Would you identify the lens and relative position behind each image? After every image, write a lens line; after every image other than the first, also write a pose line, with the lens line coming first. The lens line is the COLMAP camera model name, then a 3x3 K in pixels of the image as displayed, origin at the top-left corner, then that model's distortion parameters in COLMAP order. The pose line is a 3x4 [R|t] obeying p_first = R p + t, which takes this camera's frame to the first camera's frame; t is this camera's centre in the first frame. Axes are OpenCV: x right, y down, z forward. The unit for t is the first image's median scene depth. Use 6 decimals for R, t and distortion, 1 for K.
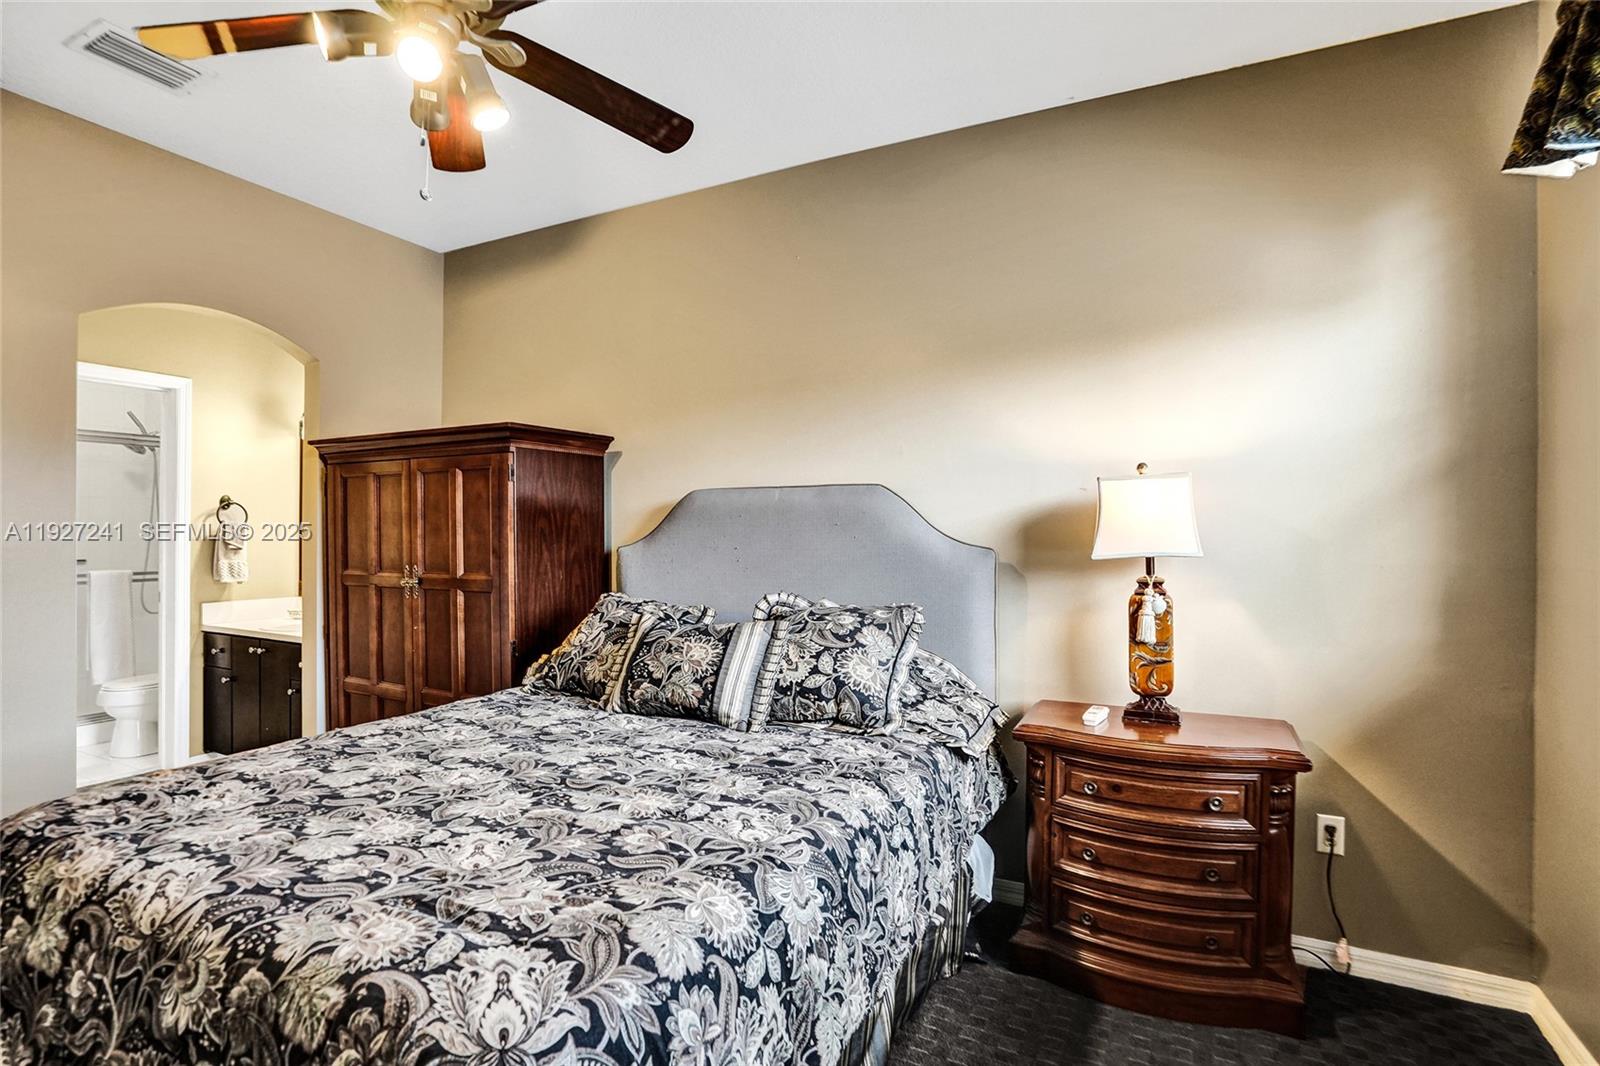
lens RADIAL K [[773.1, 0, 797.8], [0, 773.1, 536.0], [0, 0, 1]] dist [-0.068968, 0.026918]
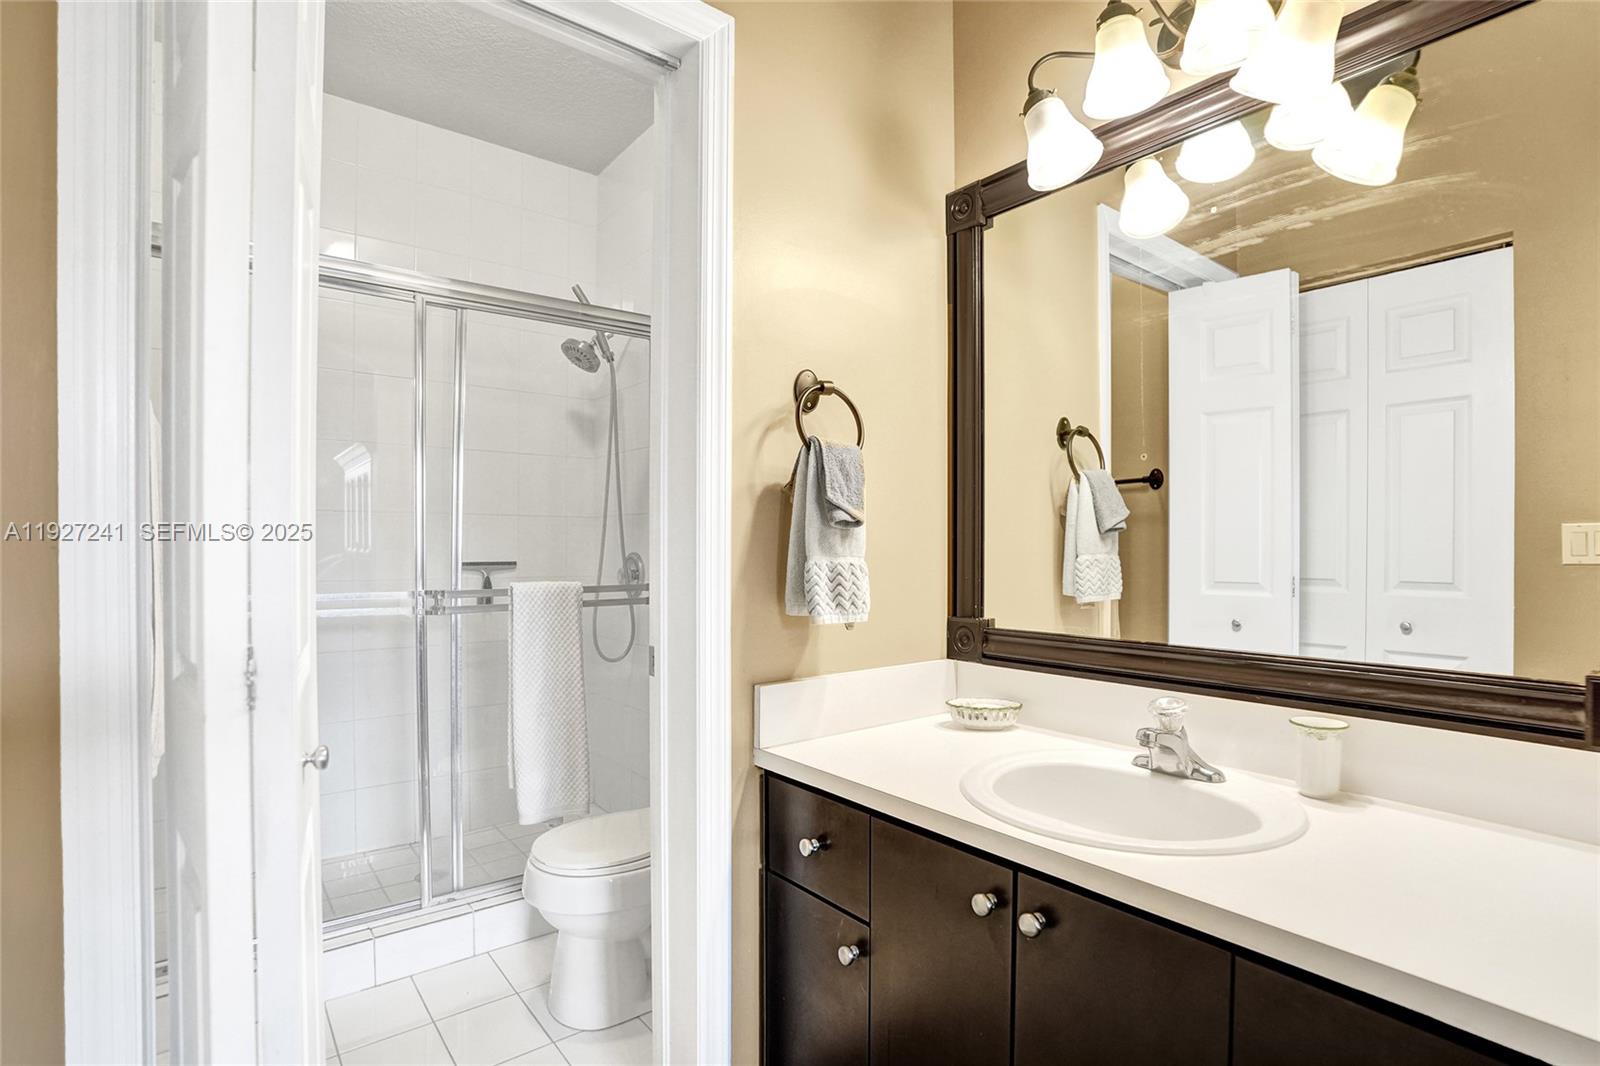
lens RADIAL K [[773.1, 0, 797.0], [0, 773.1, 539.0], [0, 0, 1]] dist [-0.068968, 0.026918]
pose [[0.904192, -0.010084, -0.427008, -0.618443], [0.006483, 0.999930, -0.009885, 0.026765], [0.427077, 0.006170, 0.904194, 0.676739]]
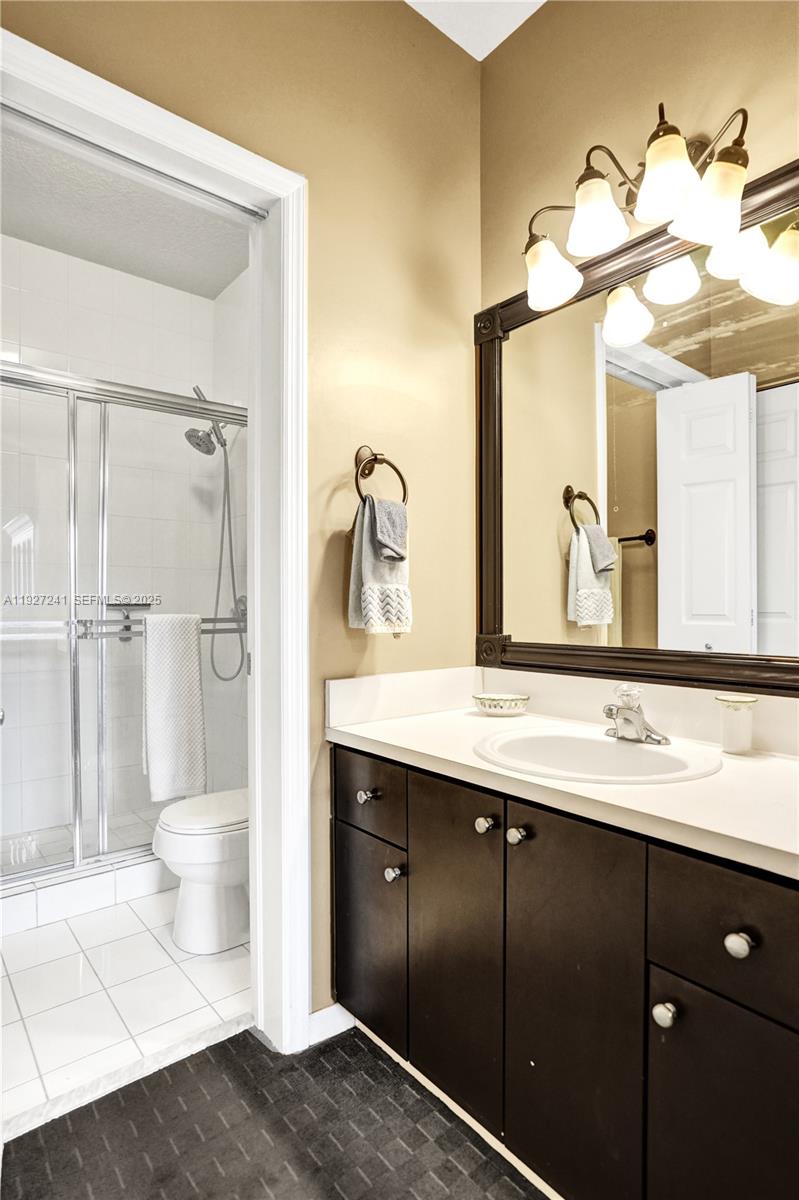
lens RADIAL K [[624.8, 0, 394.9], [0, 624.8, 597.0], [0, 0, 1]] dist [-0.039684, 0.009204]
pose [[0.911771, -0.015175, -0.410419, -0.591512], [0.011406, 0.999867, -0.011629, 0.043516], [0.410541, 0.005922, 0.911823, 0.656563]]
